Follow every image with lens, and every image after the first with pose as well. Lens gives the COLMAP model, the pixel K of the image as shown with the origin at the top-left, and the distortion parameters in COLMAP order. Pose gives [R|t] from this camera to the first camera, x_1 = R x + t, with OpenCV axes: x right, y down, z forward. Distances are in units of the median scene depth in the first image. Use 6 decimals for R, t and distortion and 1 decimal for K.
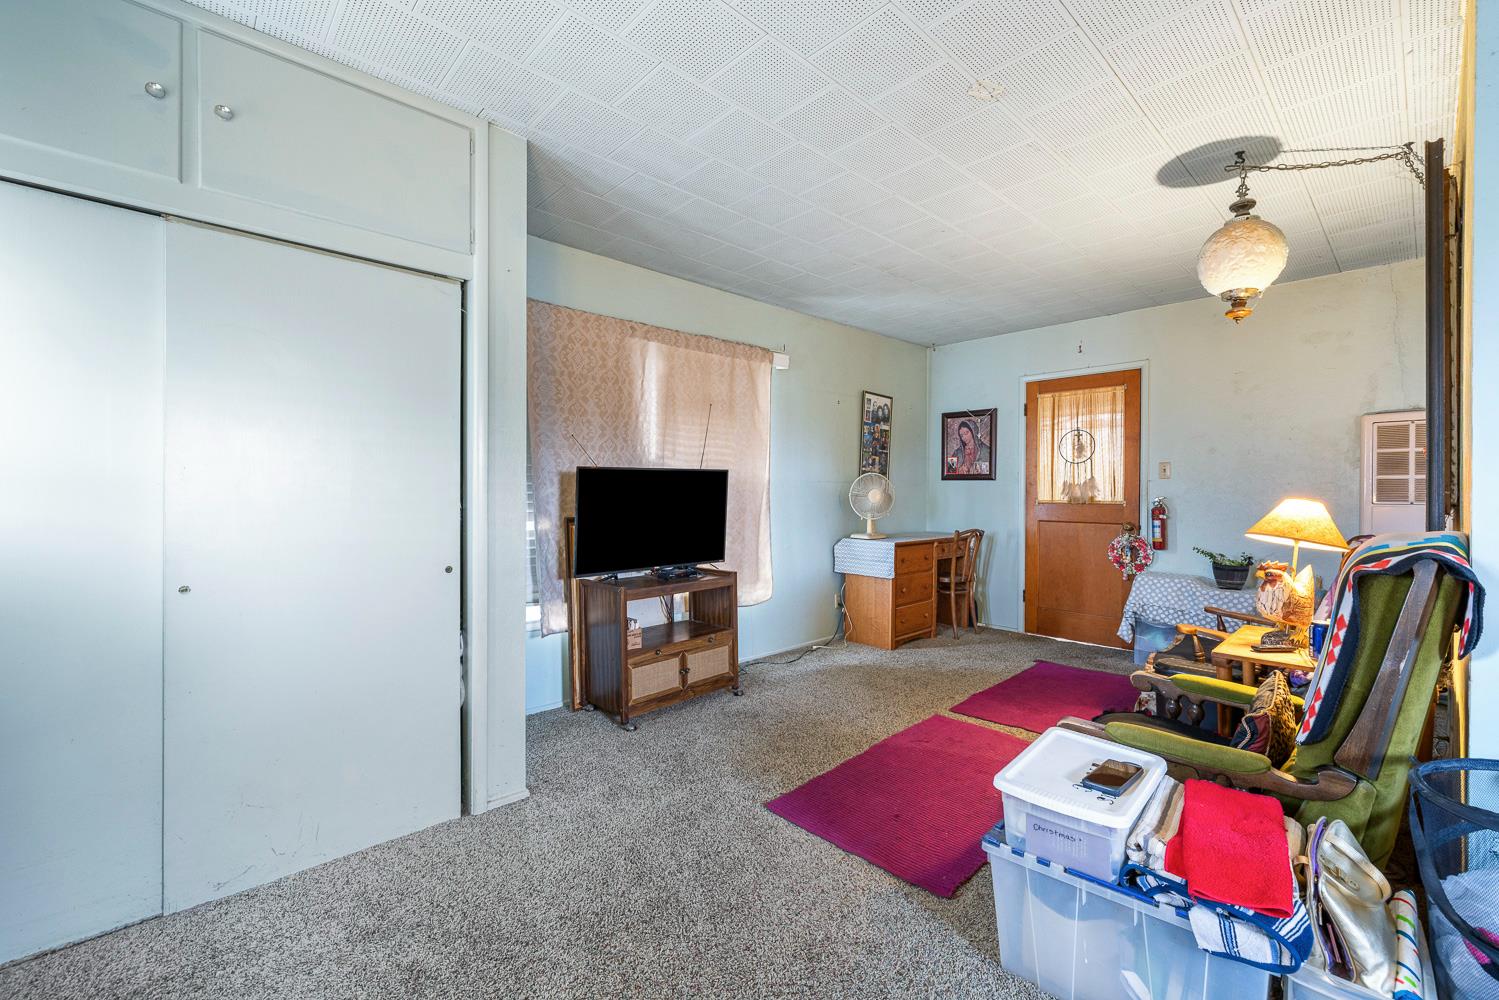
lens RADIAL K [[626.1, 0, 750.8], [0, 626.1, 495.0], [0, 0, 1]] dist [-0.000655, -0.000436]
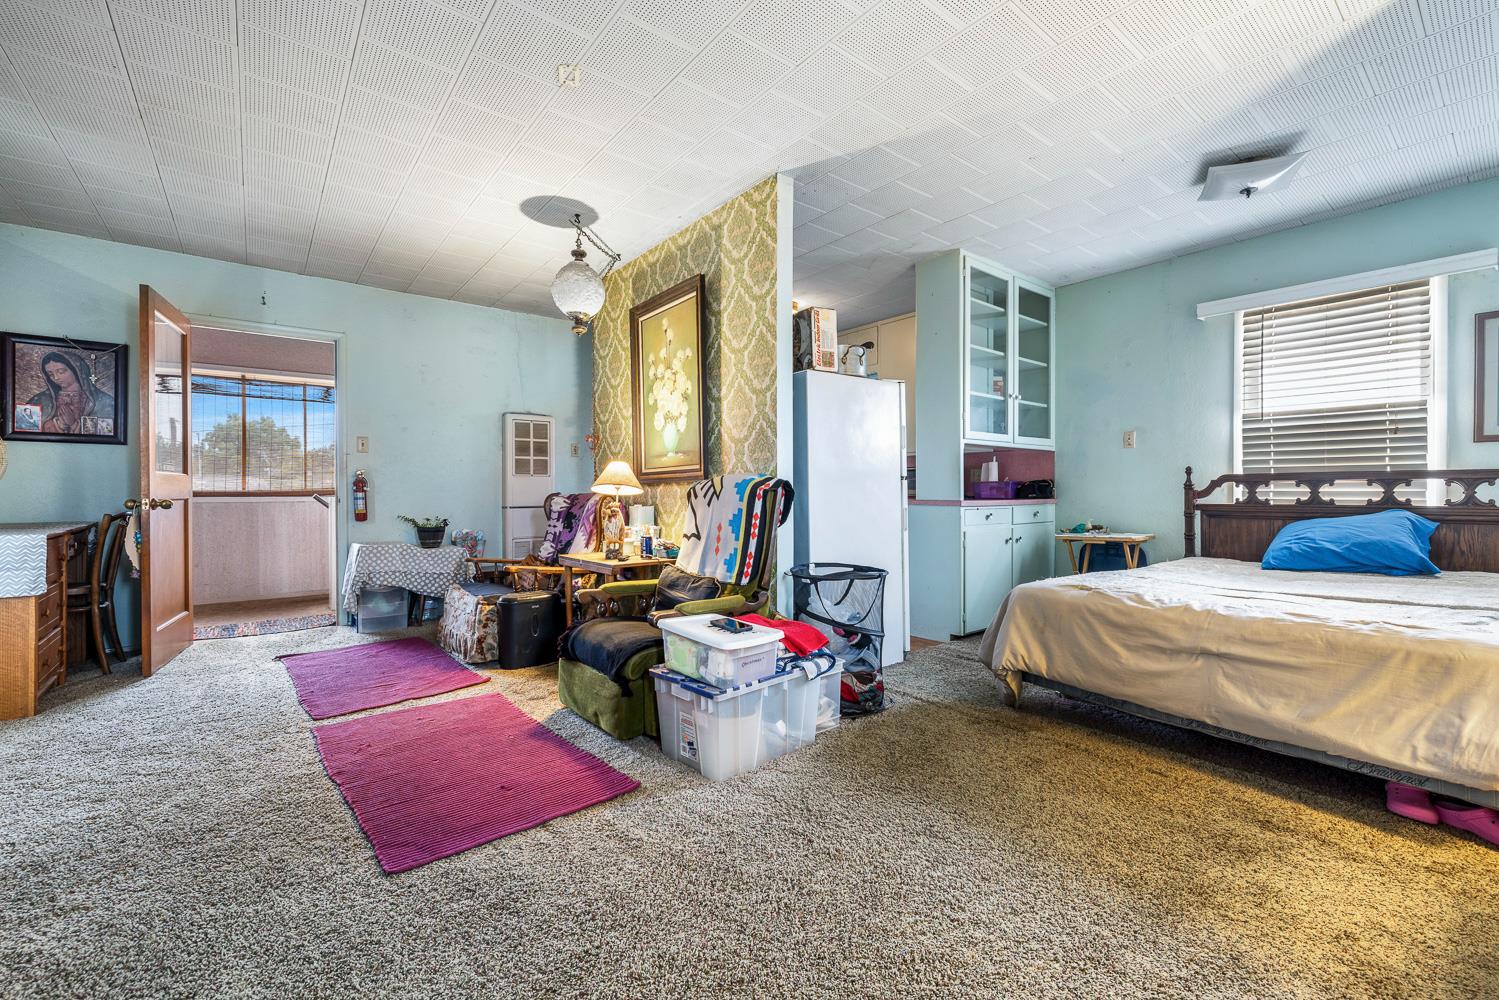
lens RADIAL K [[626.1, 0, 750.8], [0, 626.1, 495.0], [0, 0, 1]] dist [-0.000655, -0.000436]
pose [[0.076835, -0.013609, 0.996951, -0.421063], [0.006802, 0.999891, 0.013125, 0.045664], [-0.997021, 0.005773, 0.076919, 0.359809]]
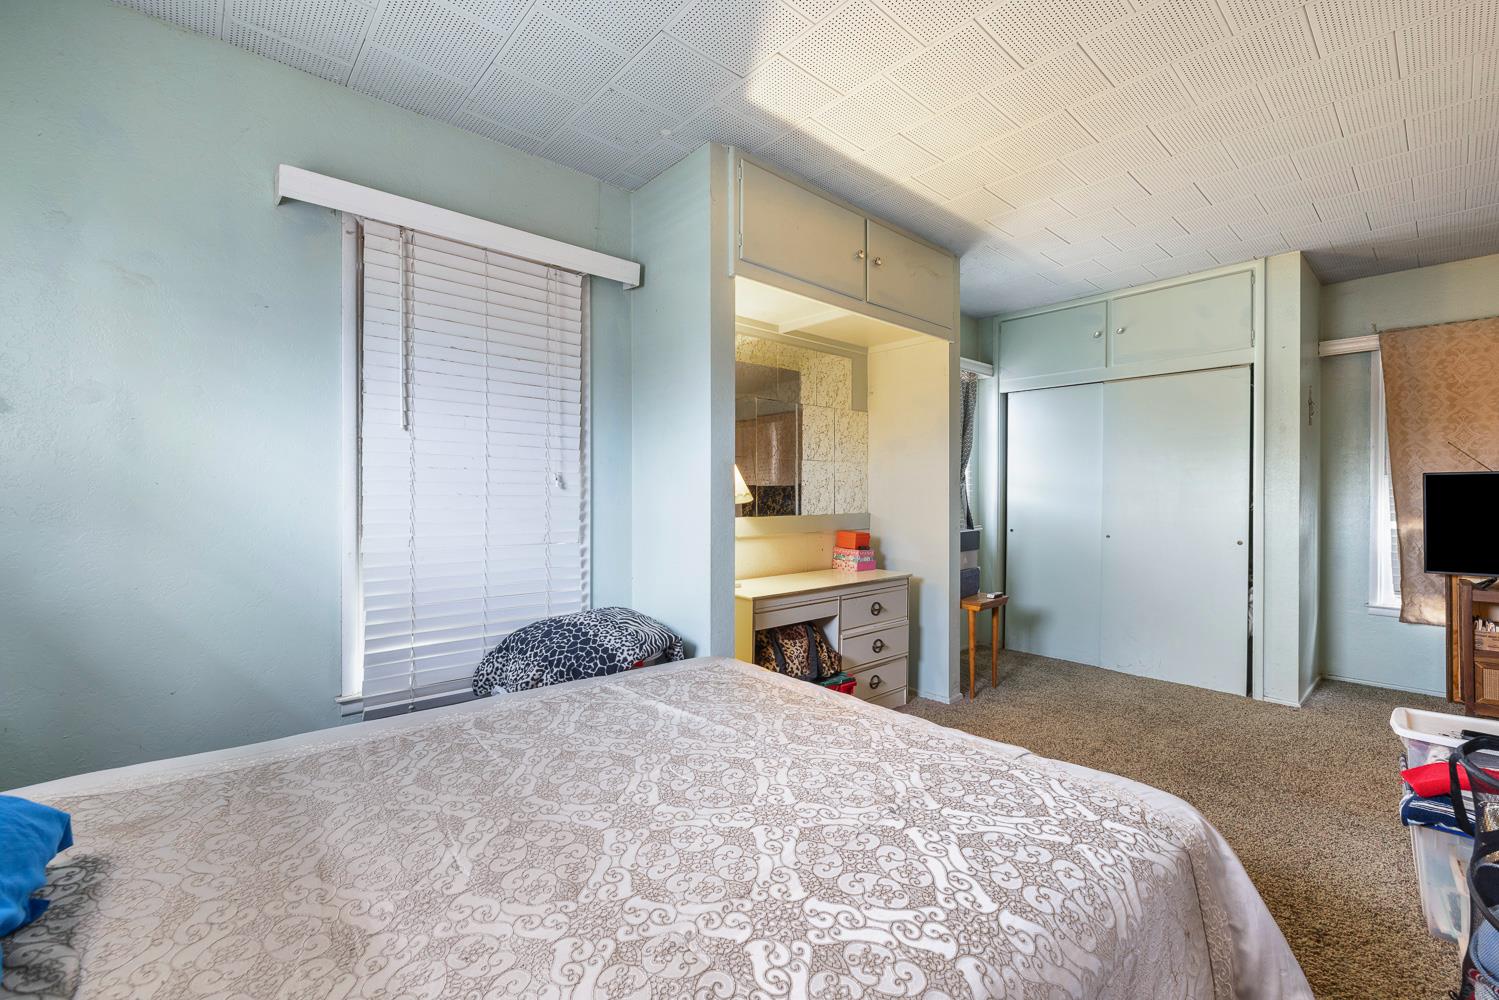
lens RADIAL K [[626.1, 0, 750.8], [0, 626.1, 495.0], [0, 0, 1]] dist [-0.000655, -0.000436]
pose [[-0.015271, 0.000151, -0.999883, 0.759378], [-0.004811, 0.999988, 0.000224, -0.000484], [0.999872, 0.004814, -0.015270, -0.166670]]
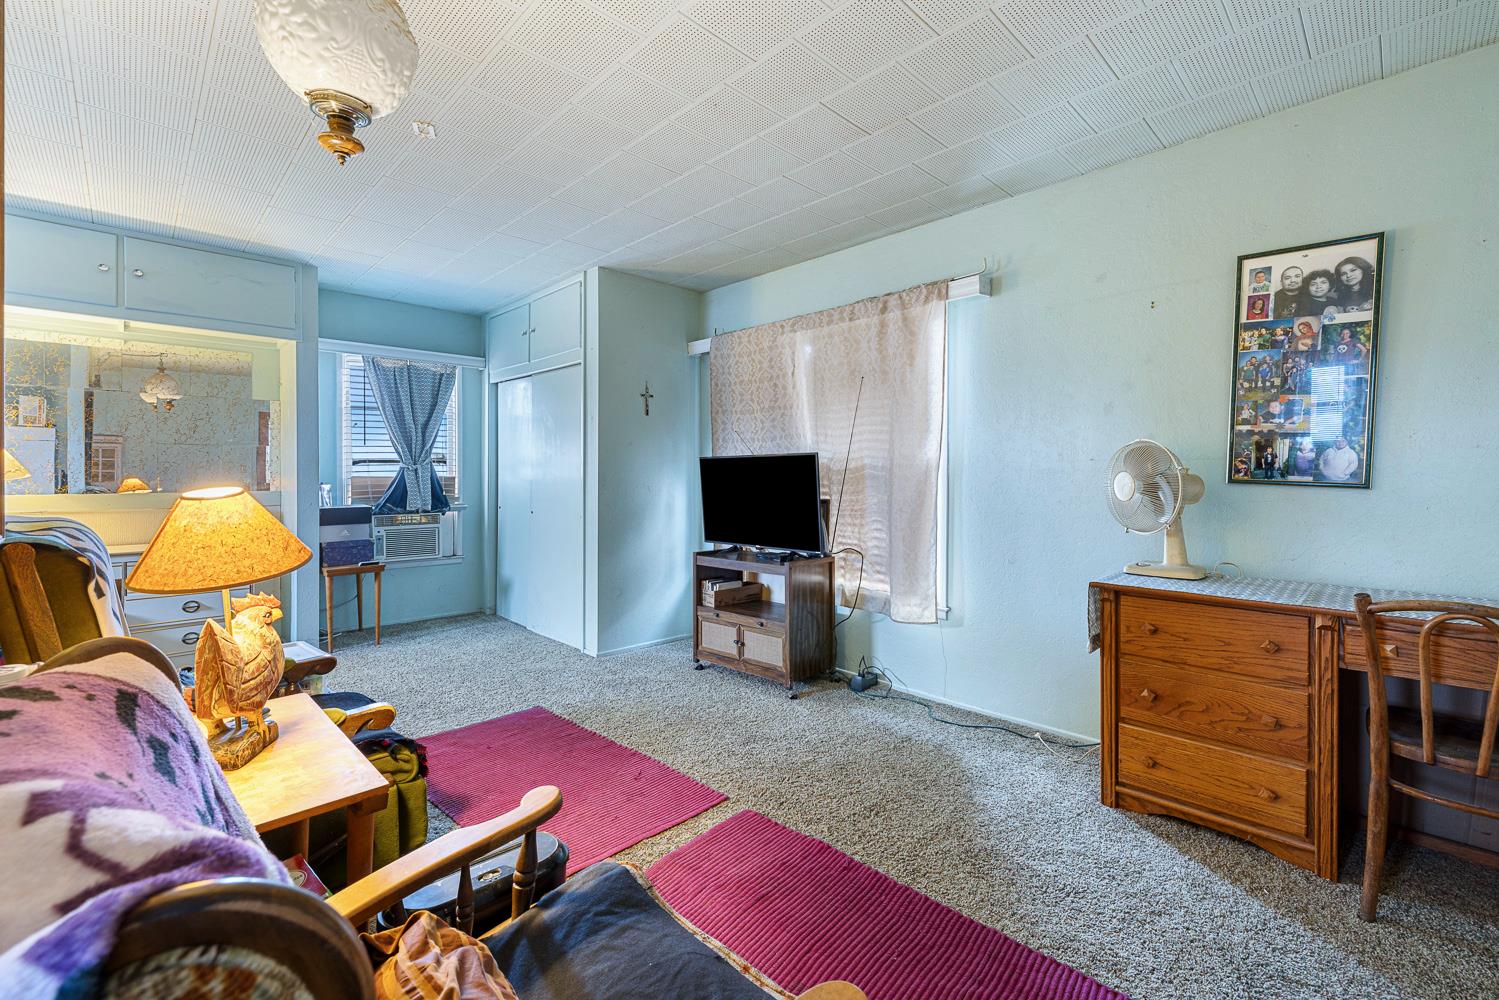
lens RADIAL K [[638.3, 0, 753.9], [0, 638.3, 477.6], [0, 0, 1]] dist [-0.001474, -0.000143]
pose [[0.031508, 0.004541, -0.999493, 0.946037], [-0.005932, 0.999973, 0.004356, -0.008261], [0.999486, 0.005792, 0.031534, 0.943706]]
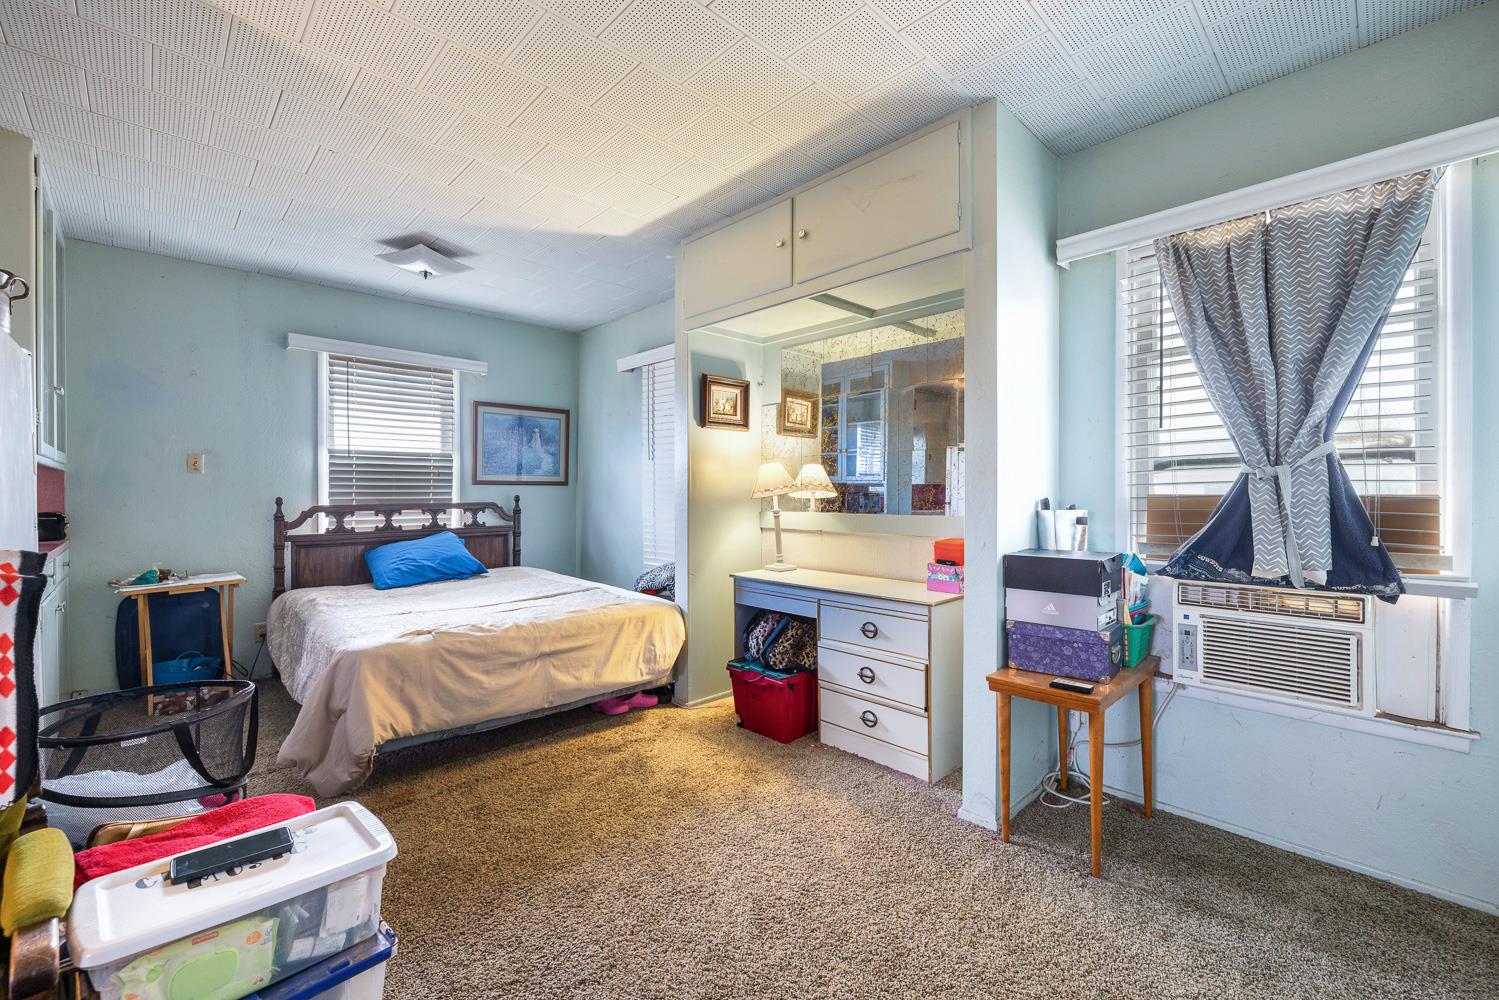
lens RADIAL K [[626.1, 0, 750.8], [0, 626.1, 495.0], [0, 0, 1]] dist [-0.000655, -0.000436]
pose [[-0.999720, -0.002786, -0.023500, -0.021508], [-0.003027, 0.999943, 0.010212, -0.004247], [0.023470, 0.010281, -0.999672, 0.777520]]
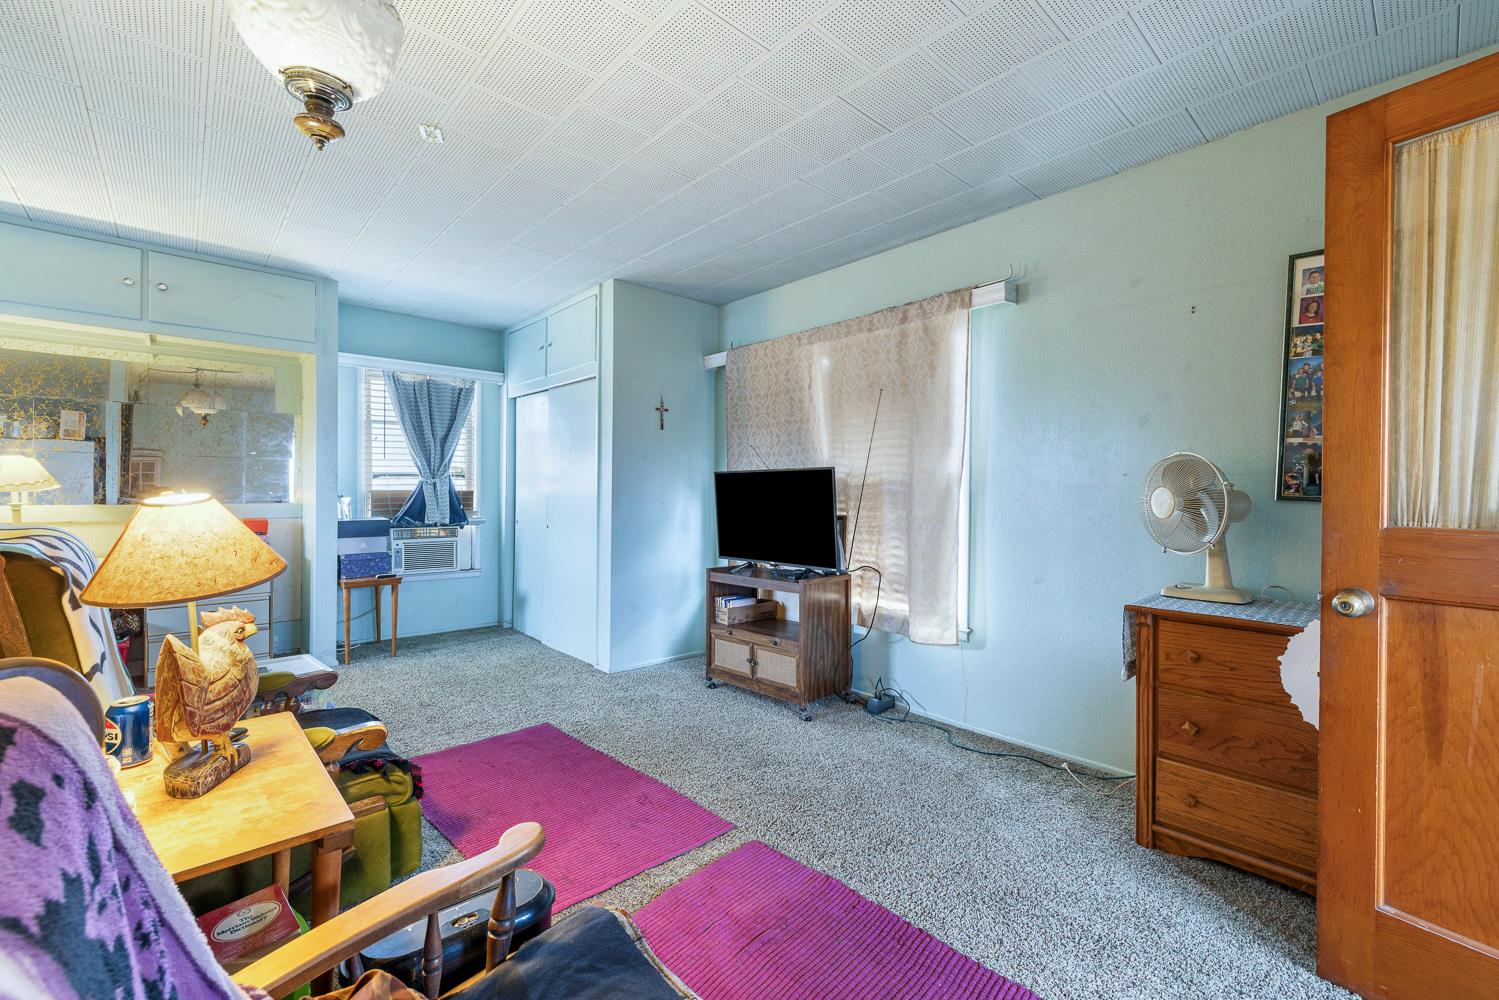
lens RADIAL K [[626.1, 0, 750.8], [0, 626.1, 495.0], [0, 0, 1]] dist [-0.000655, -0.000436]
pose [[-0.005621, 0.003862, -0.999977, 0.902552], [-0.012318, 0.999916, 0.003931, -0.003315], [0.999908, 0.012340, -0.005573, 0.953786]]
